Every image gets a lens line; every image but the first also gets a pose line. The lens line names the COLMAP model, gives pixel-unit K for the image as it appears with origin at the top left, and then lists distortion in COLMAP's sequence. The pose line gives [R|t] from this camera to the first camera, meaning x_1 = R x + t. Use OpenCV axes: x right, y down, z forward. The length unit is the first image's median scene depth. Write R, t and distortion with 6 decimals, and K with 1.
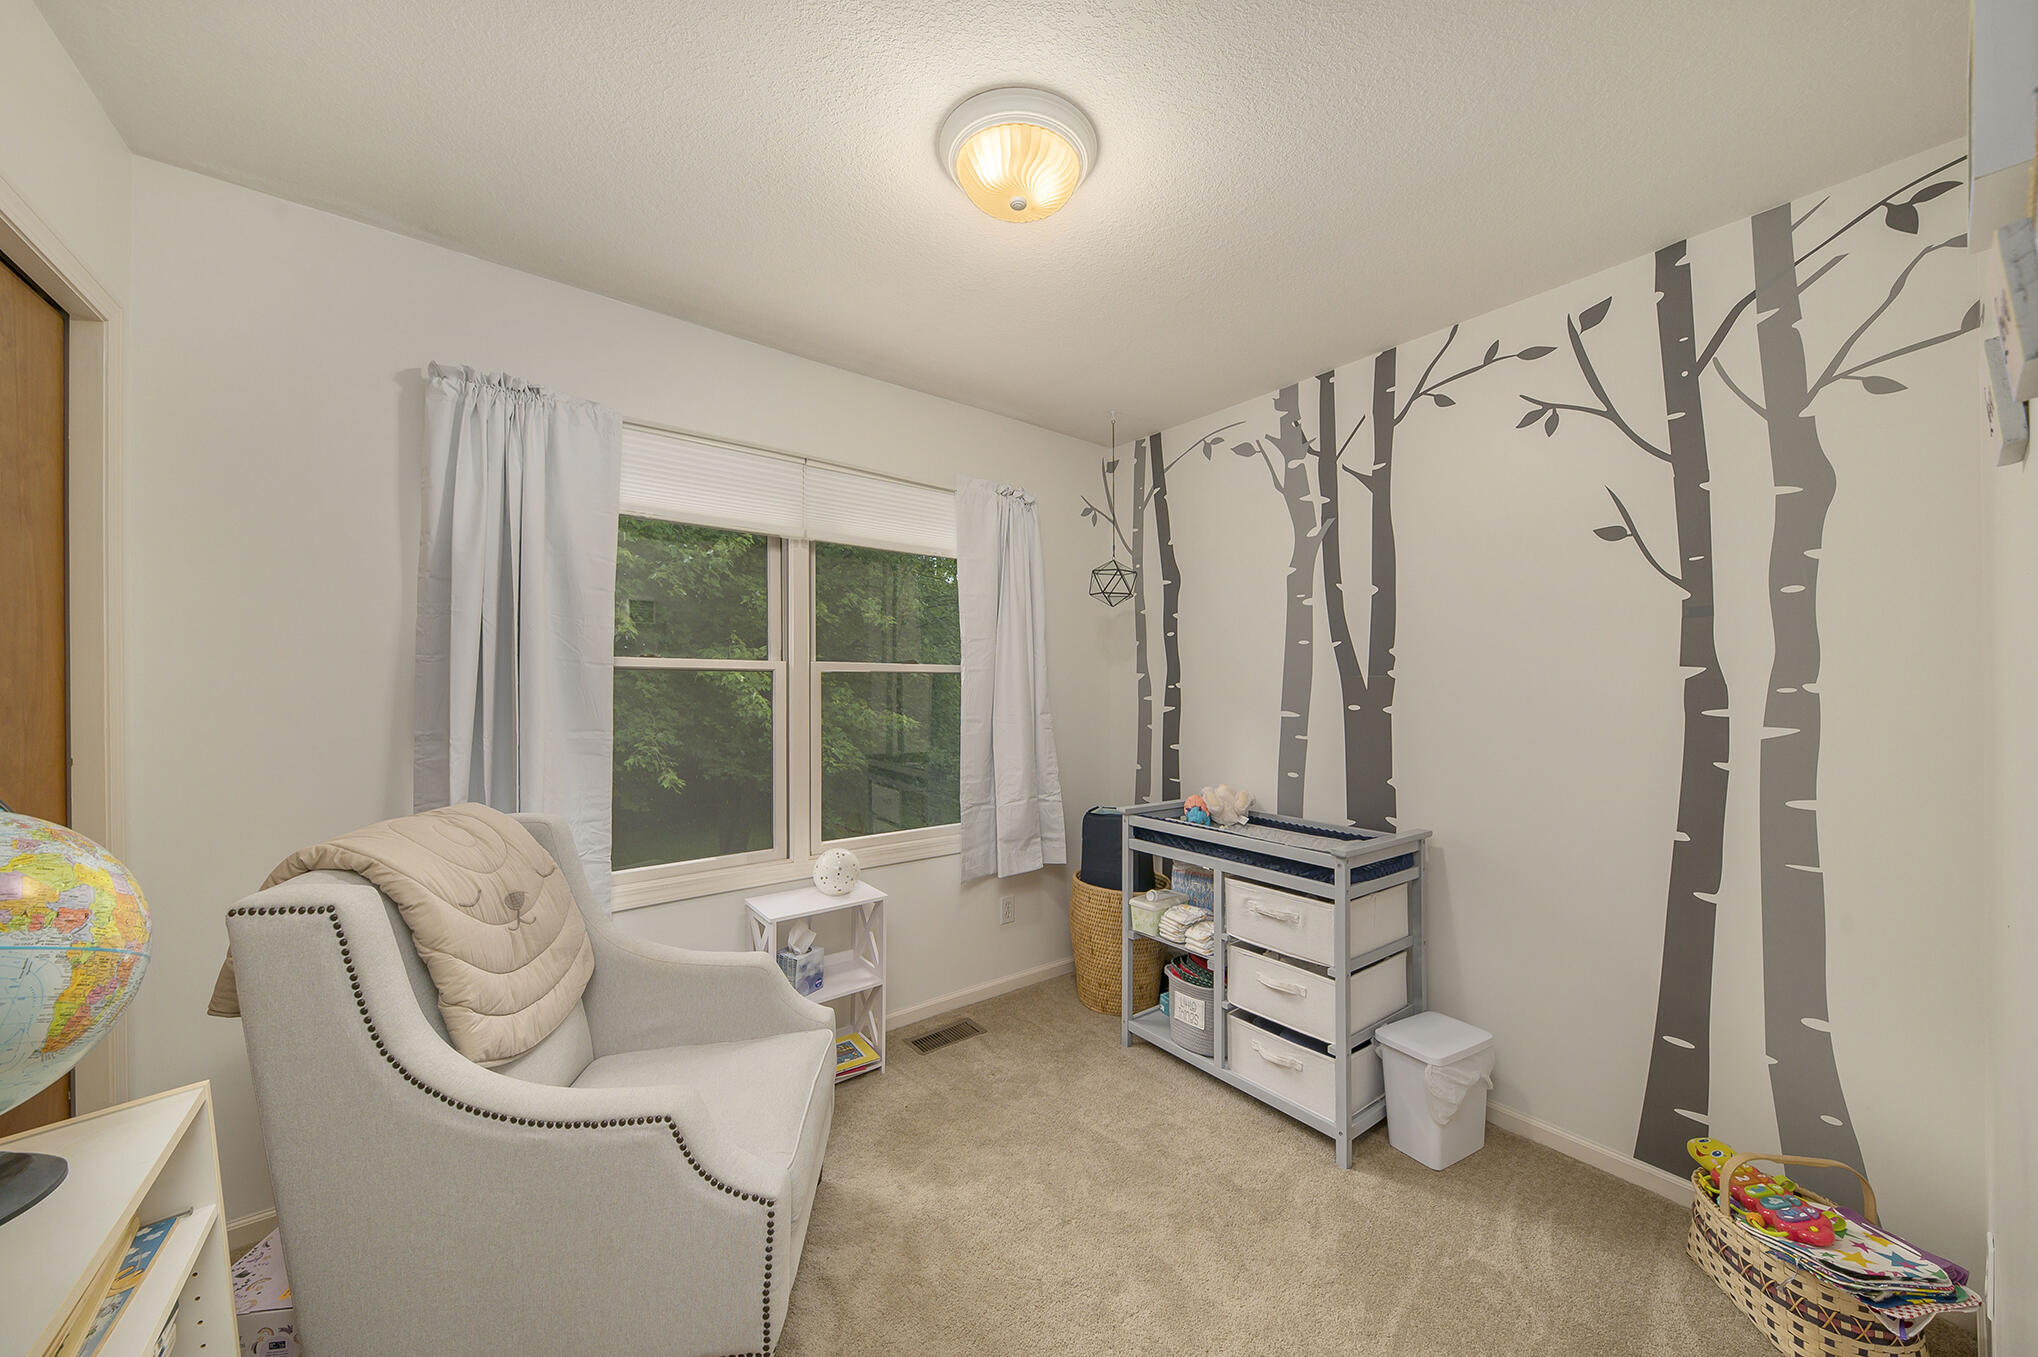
lens RADIAL K [[713.1, 0, 1019.0], [0, 713.1, 678.5], [0, 0, 1]] dist [0.000094, 0.000001]
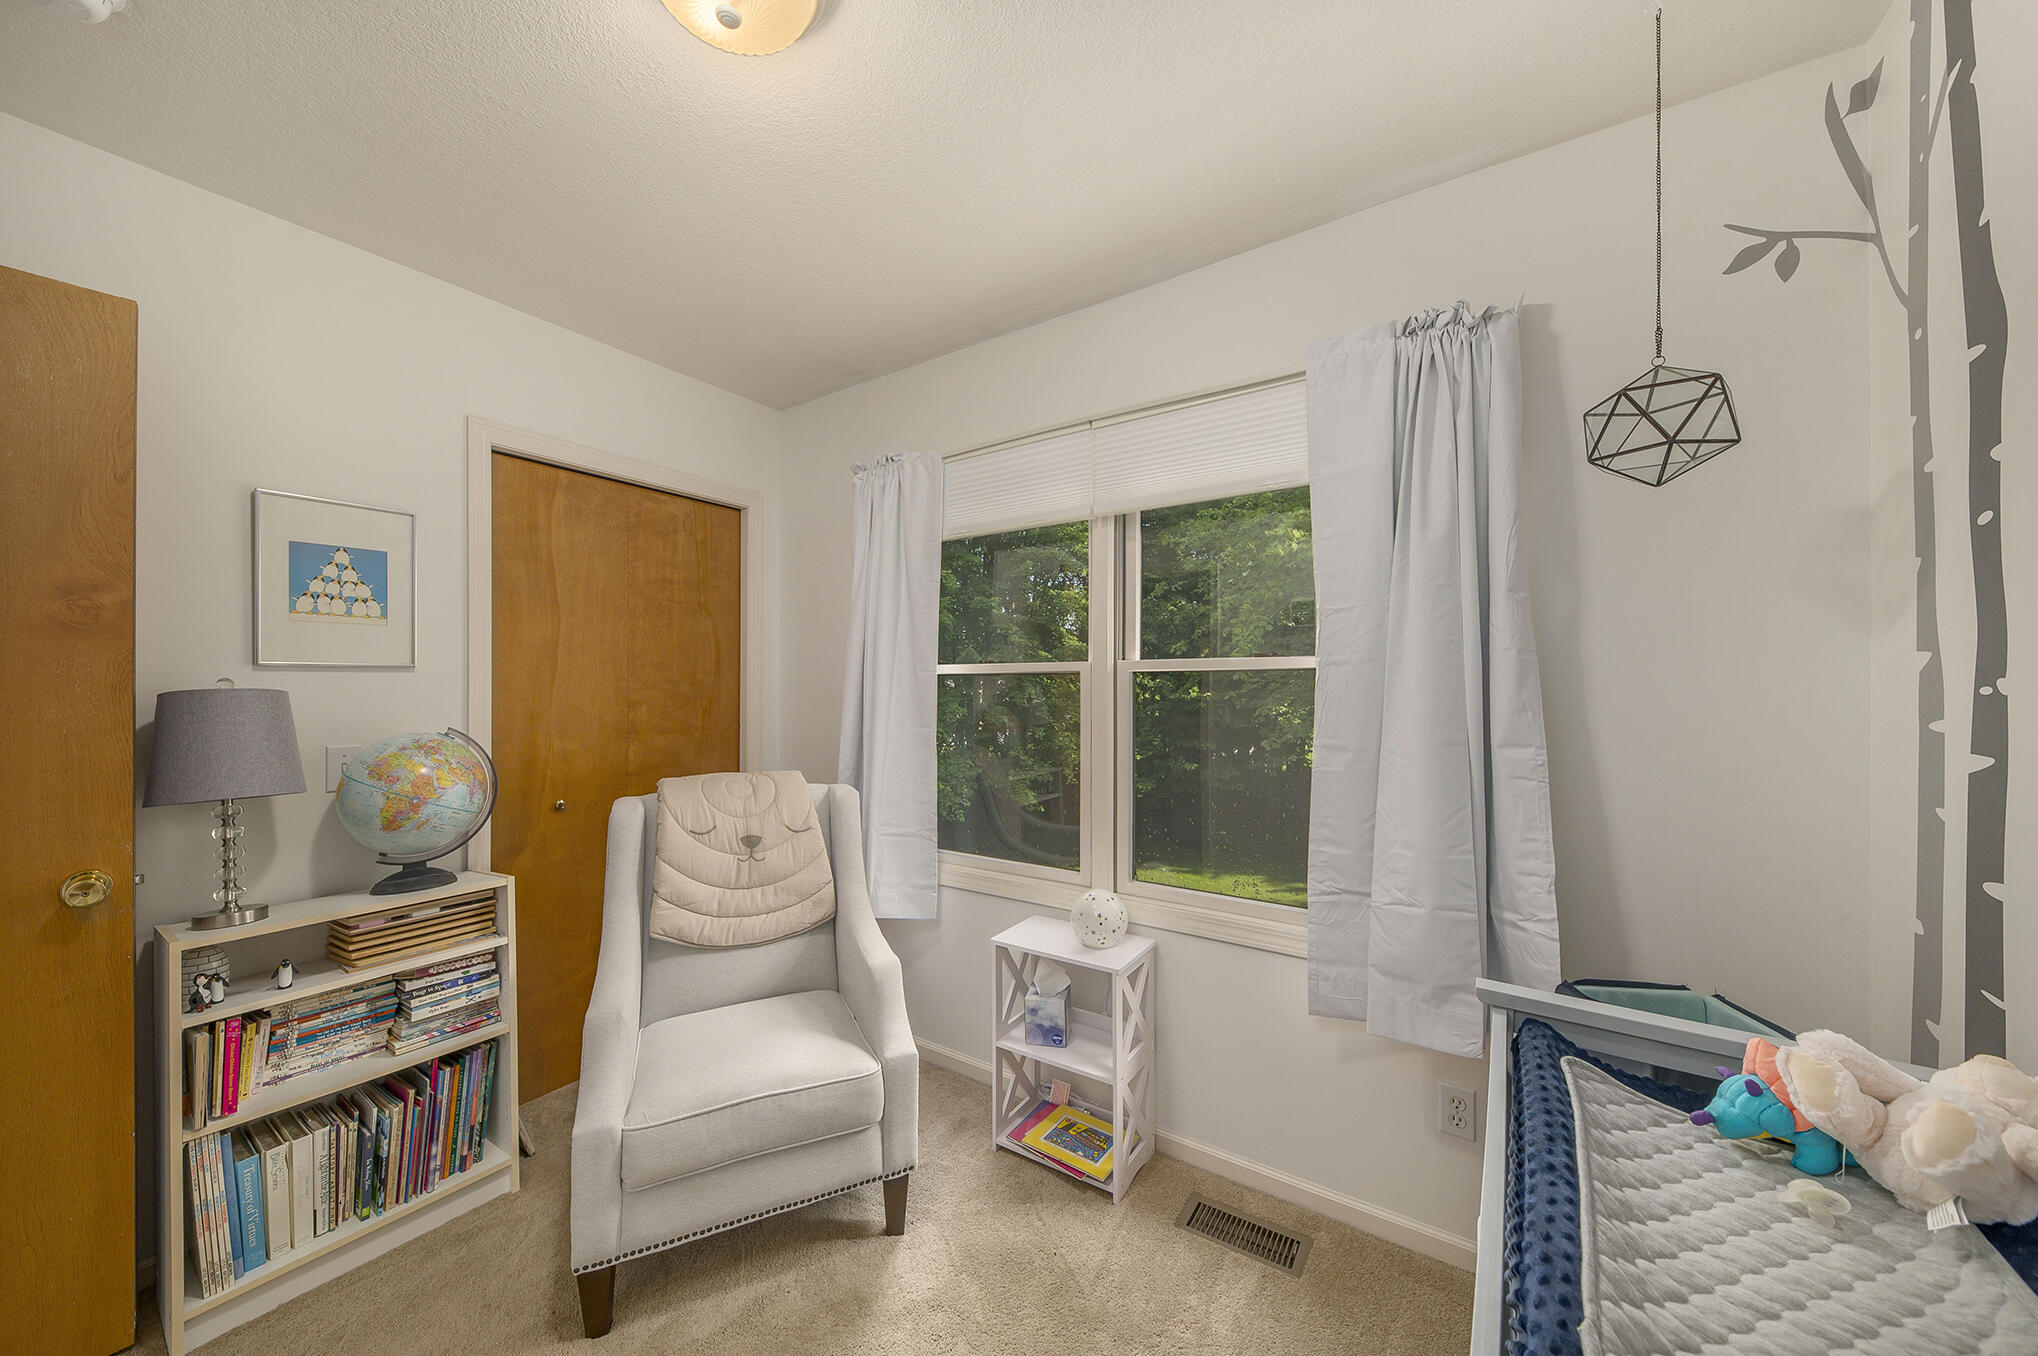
lens RADIAL K [[715.1, 0, 1014.2], [0, 715.1, 692.8], [0, 0, 1]] dist [0.000314, -0.000031]
pose [[0.301857, 0.001676, -0.953352, 0.427601], [0.008289, 0.999956, 0.004383, 0.008582], [0.953317, -0.009225, 0.301829, 0.578475]]
